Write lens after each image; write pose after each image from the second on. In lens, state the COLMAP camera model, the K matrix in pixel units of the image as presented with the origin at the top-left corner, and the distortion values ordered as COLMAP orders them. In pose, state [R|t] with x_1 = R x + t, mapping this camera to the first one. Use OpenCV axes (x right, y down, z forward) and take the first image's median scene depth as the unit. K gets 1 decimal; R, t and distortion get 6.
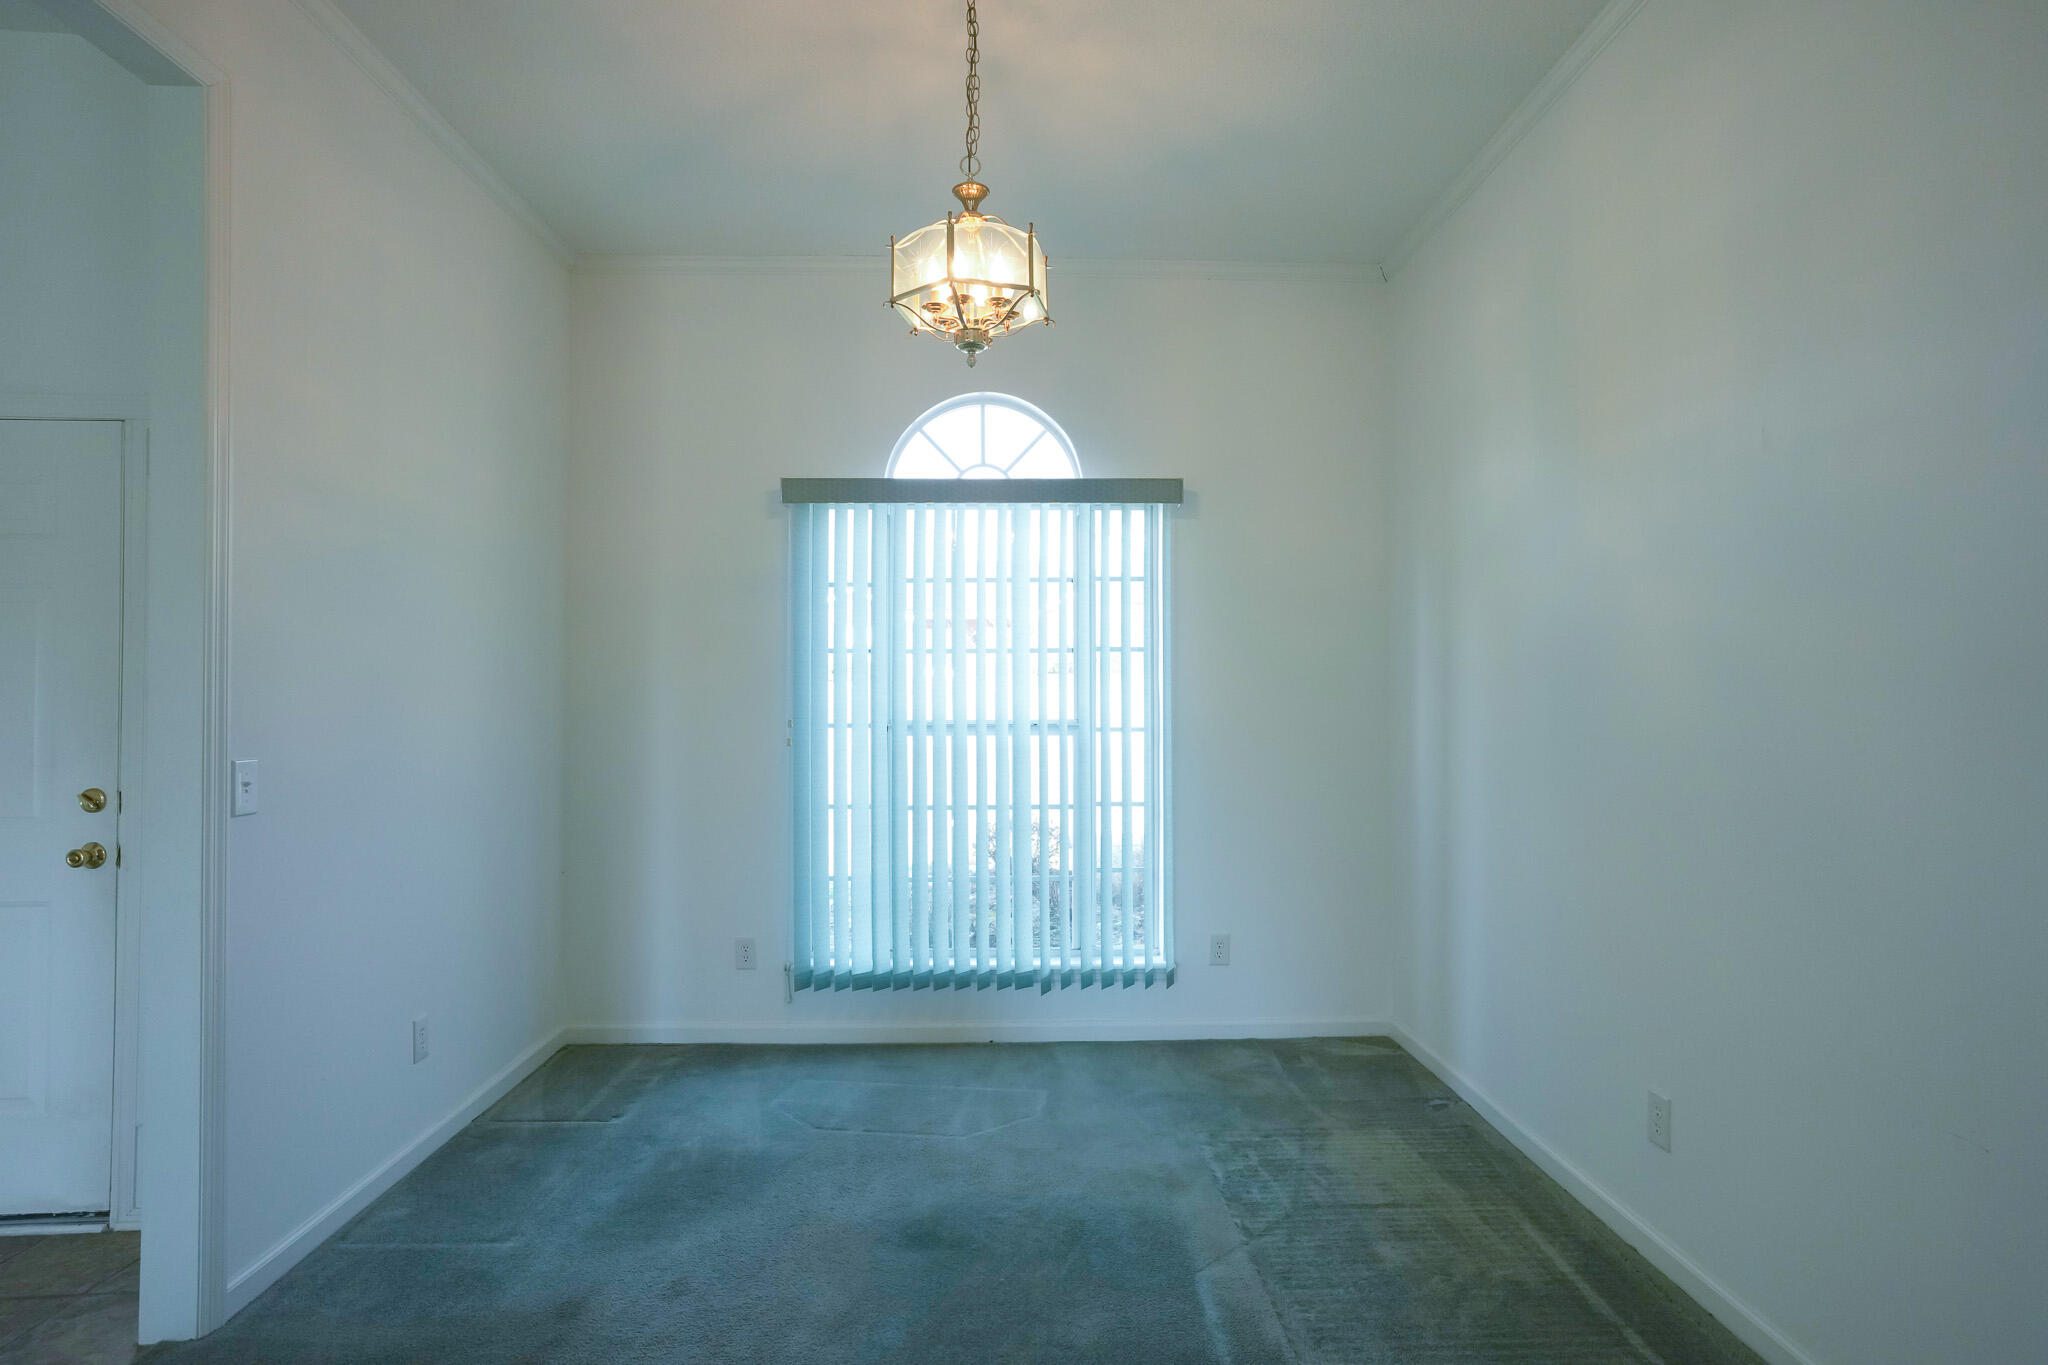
lens RADIAL K [[1111.4, 0, 1024.0], [0, 1111.4, 682.5], [0, 0, 1]] dist [-0.057258, 0.040471]
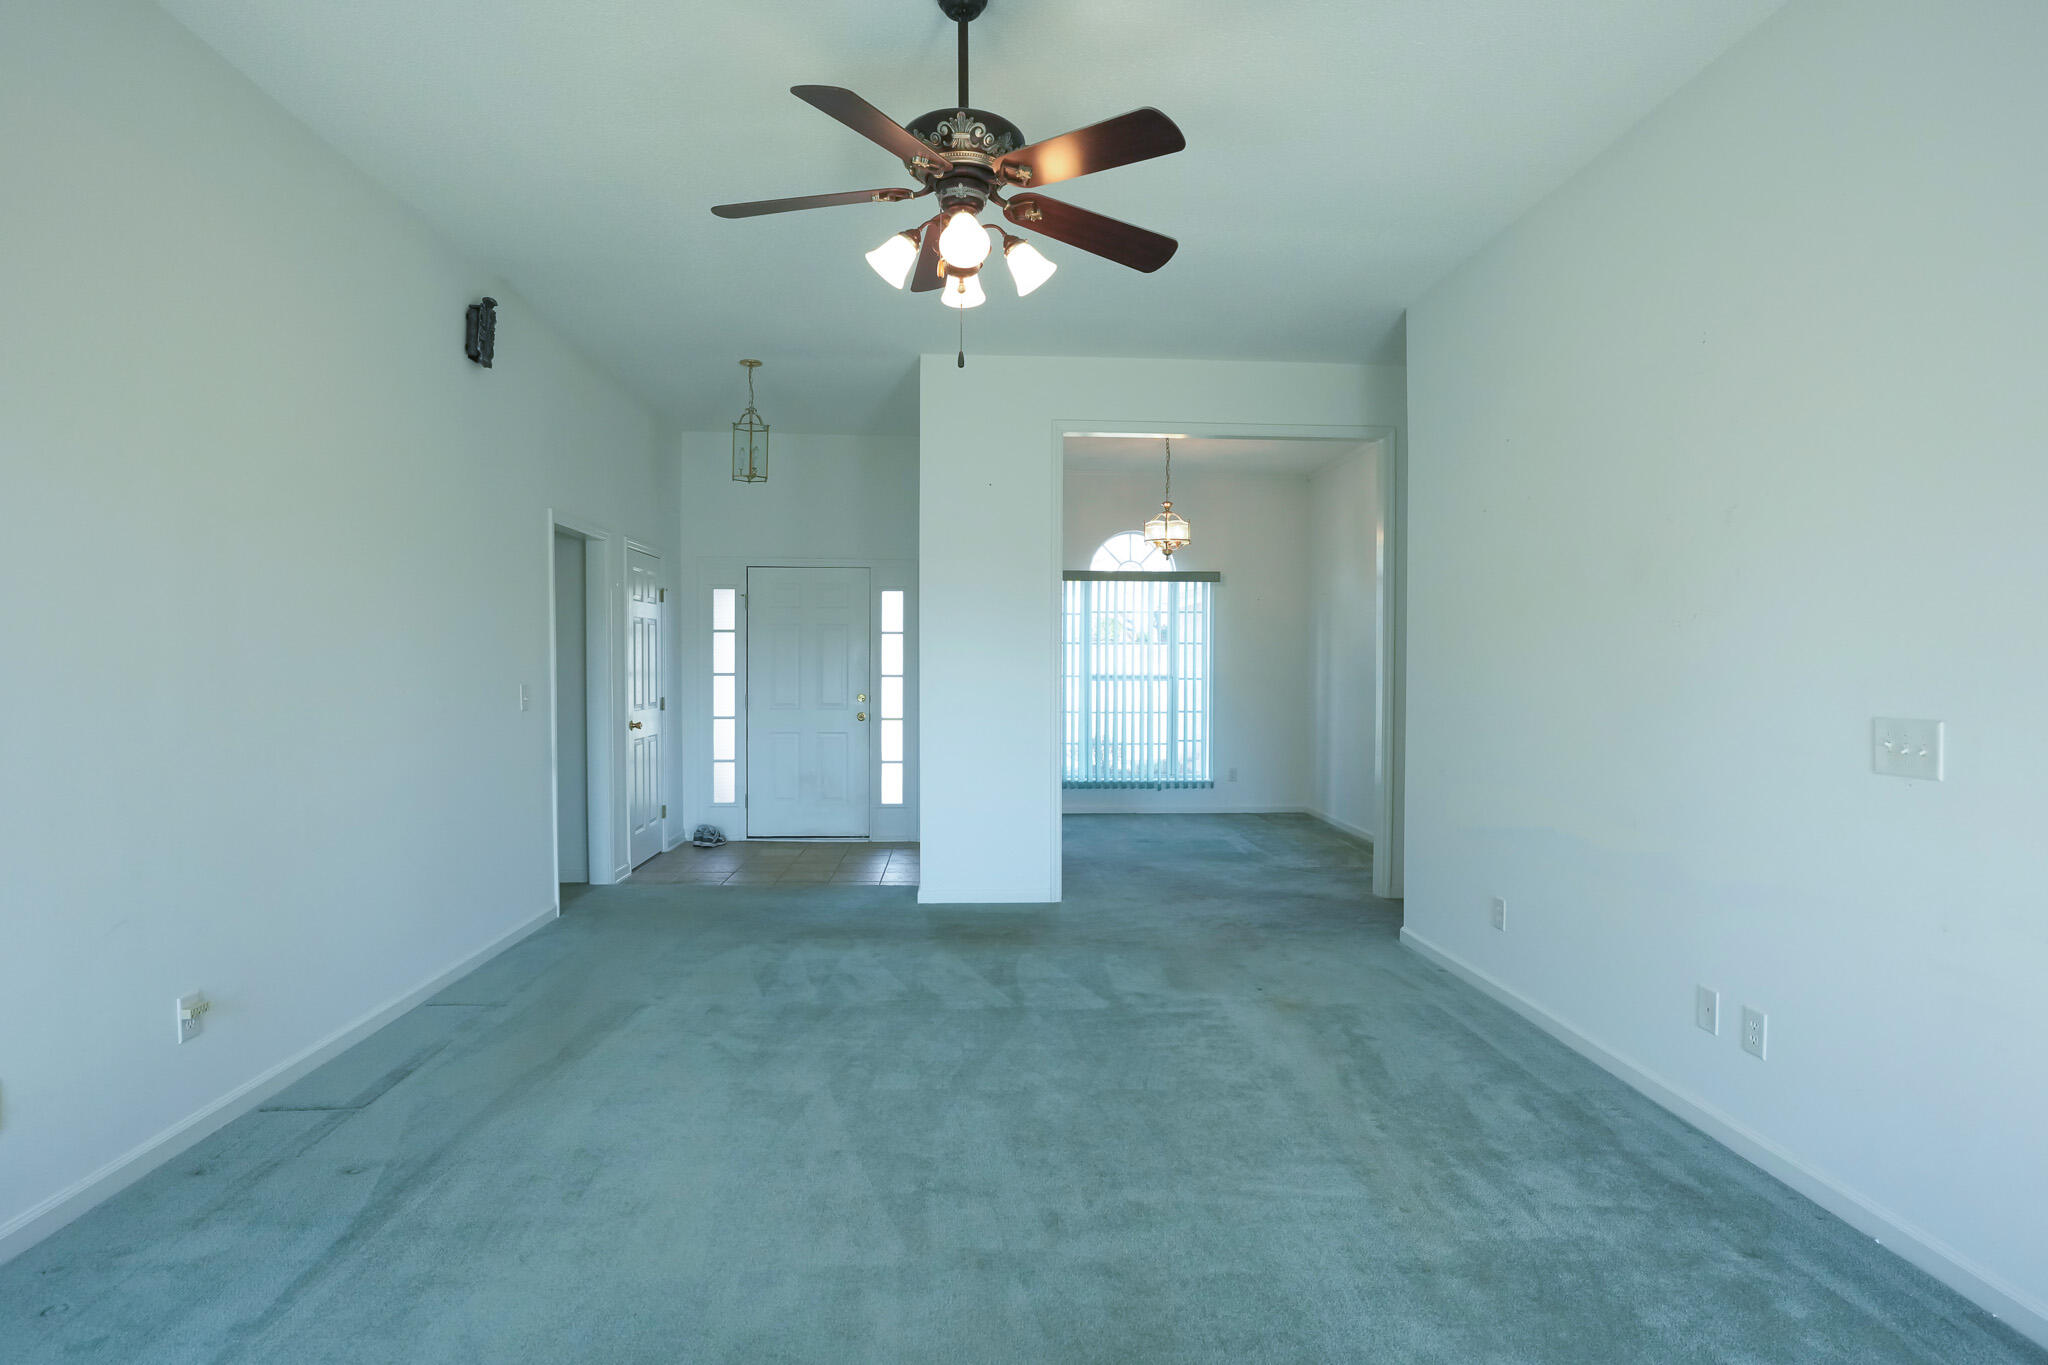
lens RADIAL K [[1111.4, 0, 1024.0], [0, 1111.4, 682.5], [0, 0, 1]] dist [-0.057258, 0.040471]
pose [[0.999515, 0.005466, 0.030643, -0.335095], [-0.006537, 0.999368, 0.034953, -0.028081], [-0.030432, -0.035136, 0.998919, -1.309337]]
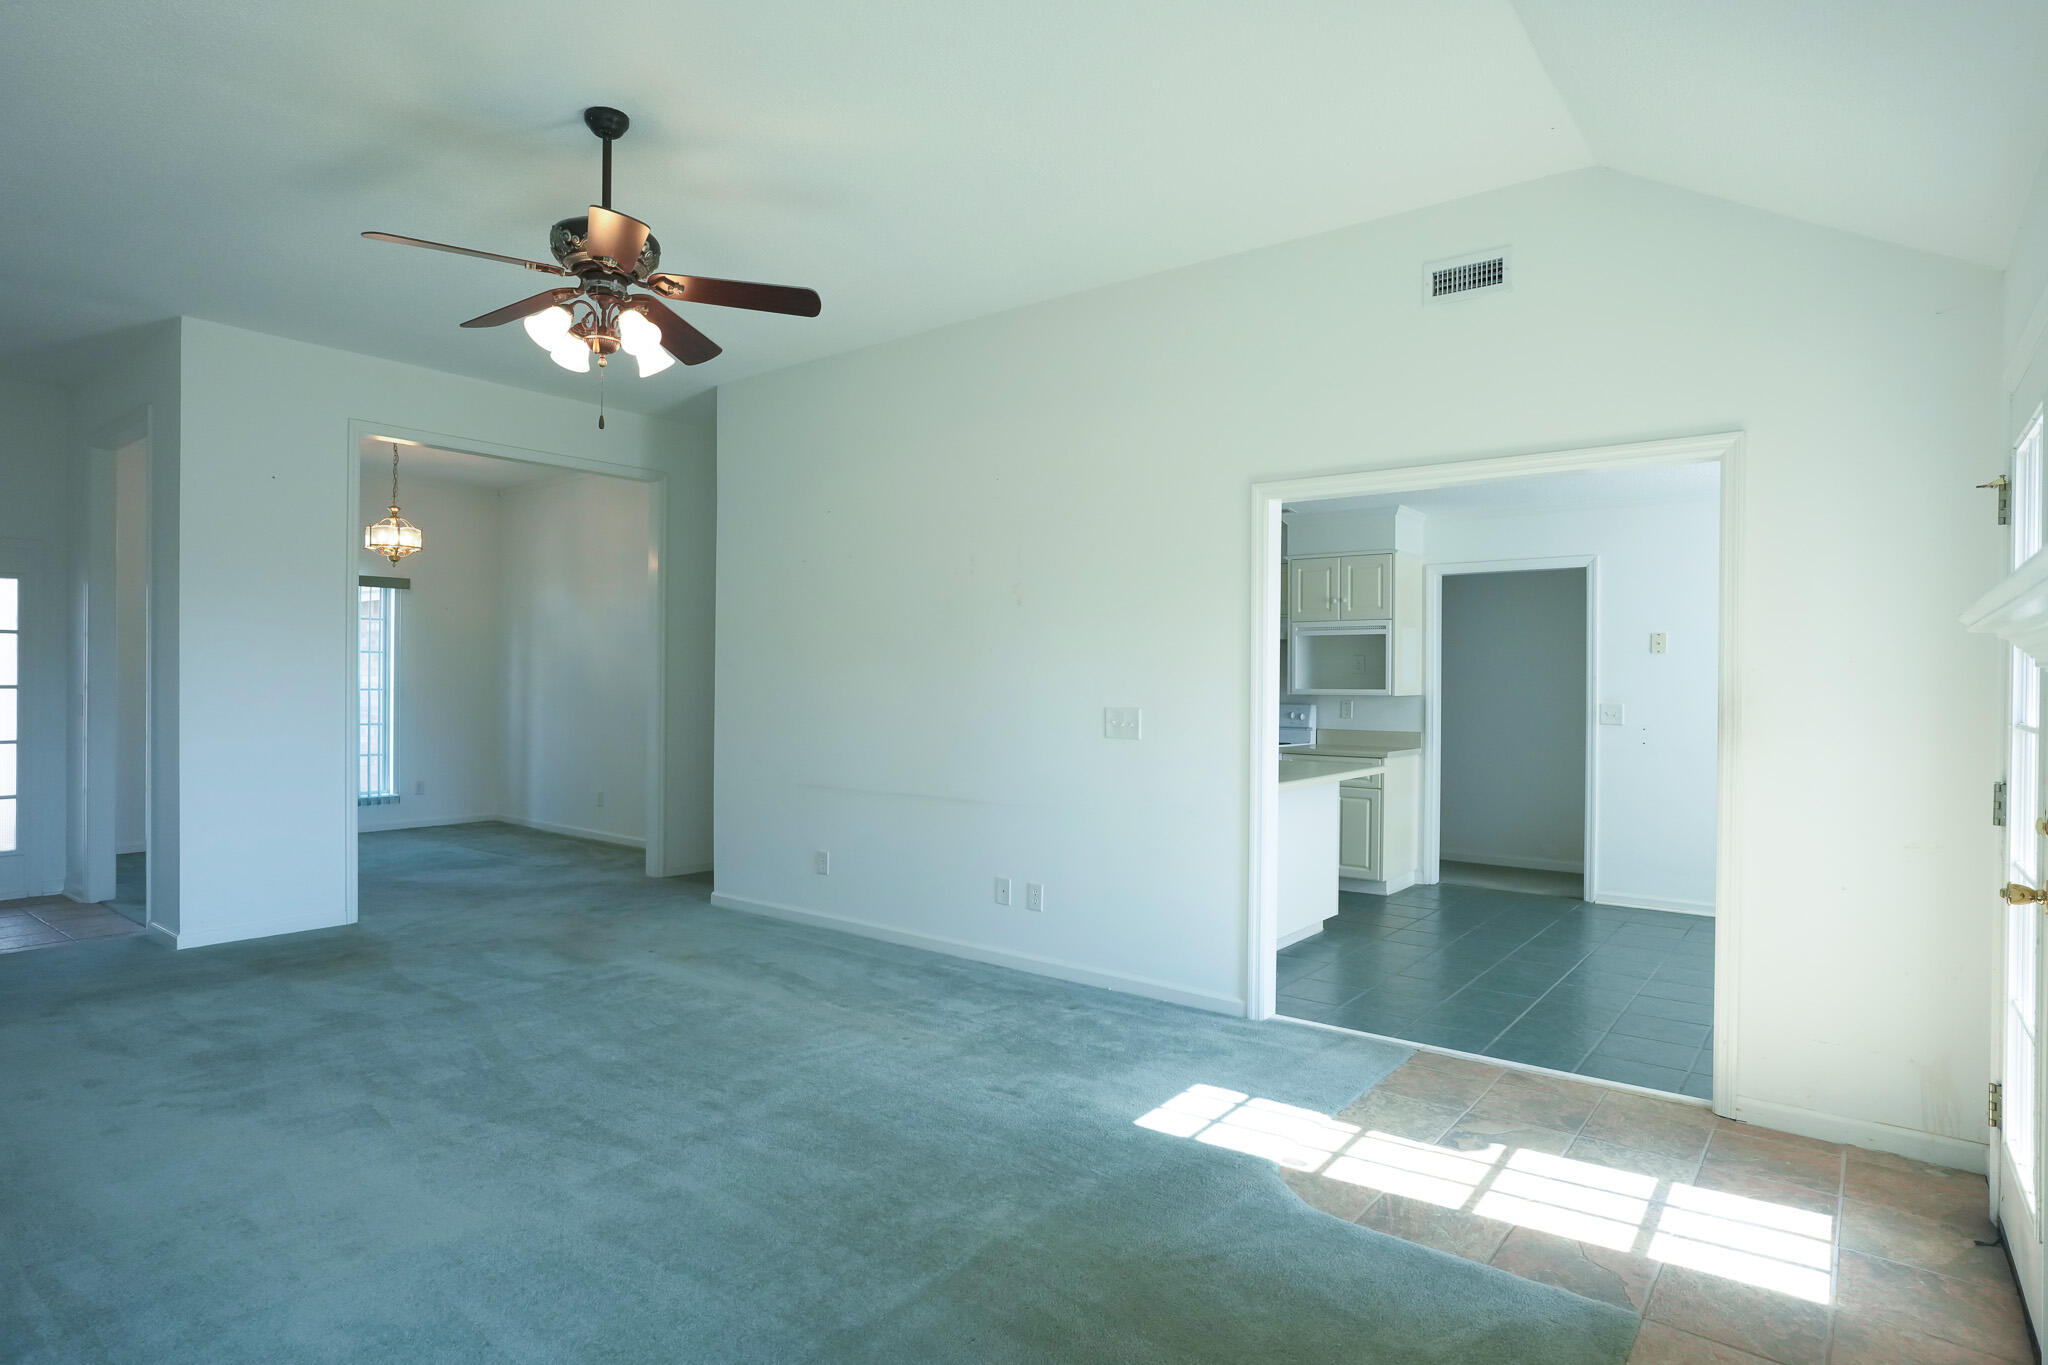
lens RADIAL K [[1111.4, 0, 1024.0], [0, 1111.4, 682.5], [0, 0, 1]] dist [-0.057258, 0.040471]
pose [[0.639801, 0.006154, 0.768516, -0.760166], [-0.024220, 0.999633, 0.012159, -0.028376], [-0.768158, -0.026393, 0.639716, -1.382353]]
